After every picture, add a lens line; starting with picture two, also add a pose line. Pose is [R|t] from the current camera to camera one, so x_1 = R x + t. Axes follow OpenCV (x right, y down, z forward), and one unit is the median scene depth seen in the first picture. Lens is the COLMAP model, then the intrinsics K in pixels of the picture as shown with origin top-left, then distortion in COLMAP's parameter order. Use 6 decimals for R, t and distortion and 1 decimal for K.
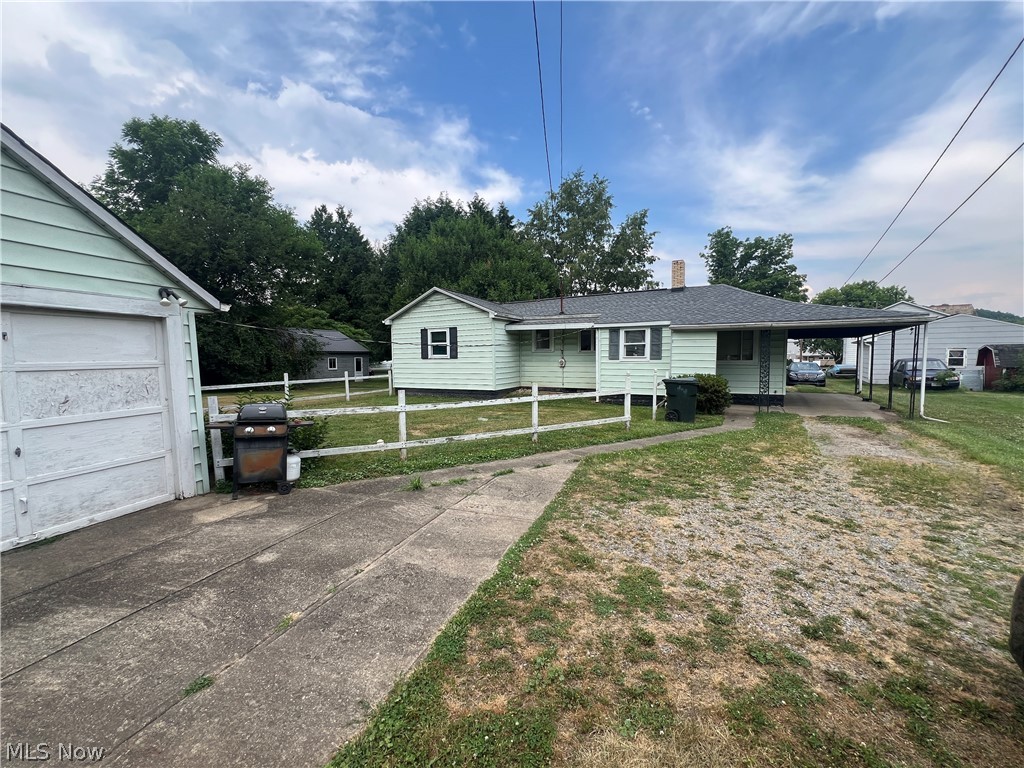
lens RADIAL K [[410.7, 0, 510.1], [0, 410.7, 383.3], [0, 0, 1]] dist [0.000511, -0.000316]
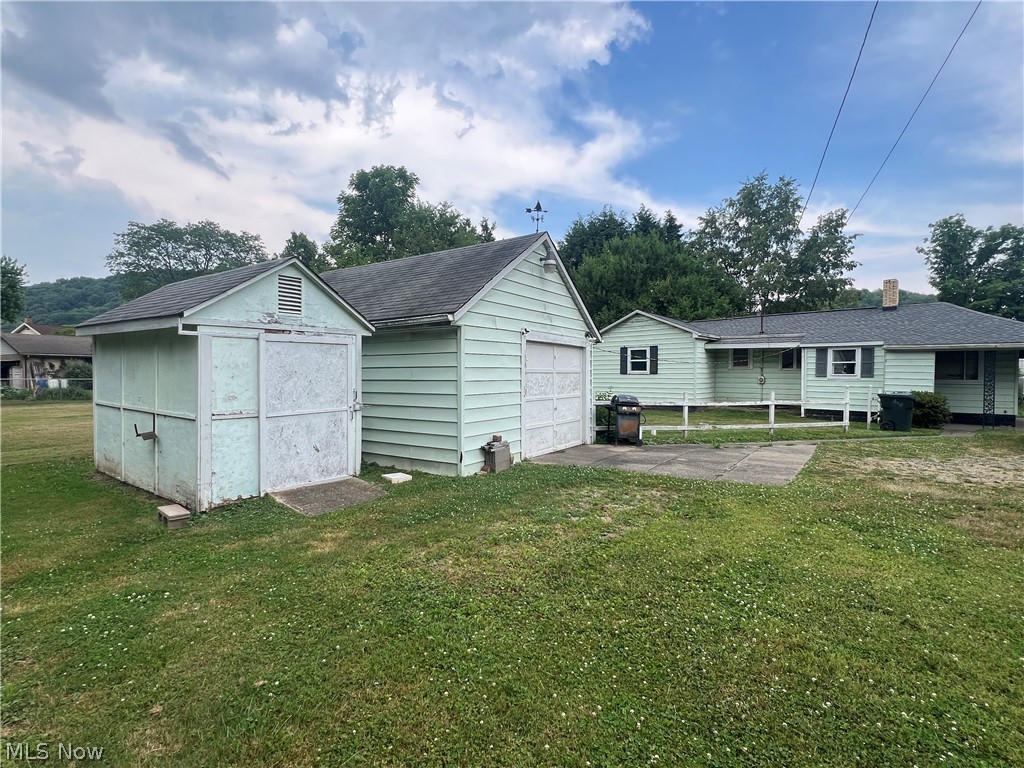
lens RADIAL K [[491.7, 0, 512.0], [0, 491.7, 384.0], [0, 0, 1]] dist [-0.000100, 0.000257]
pose [[0.966851, 0.020827, -0.254489, -0.163637], [-0.032576, 0.998585, -0.042040, 0.032785], [0.253253, 0.048937, 0.966162, -0.358174]]
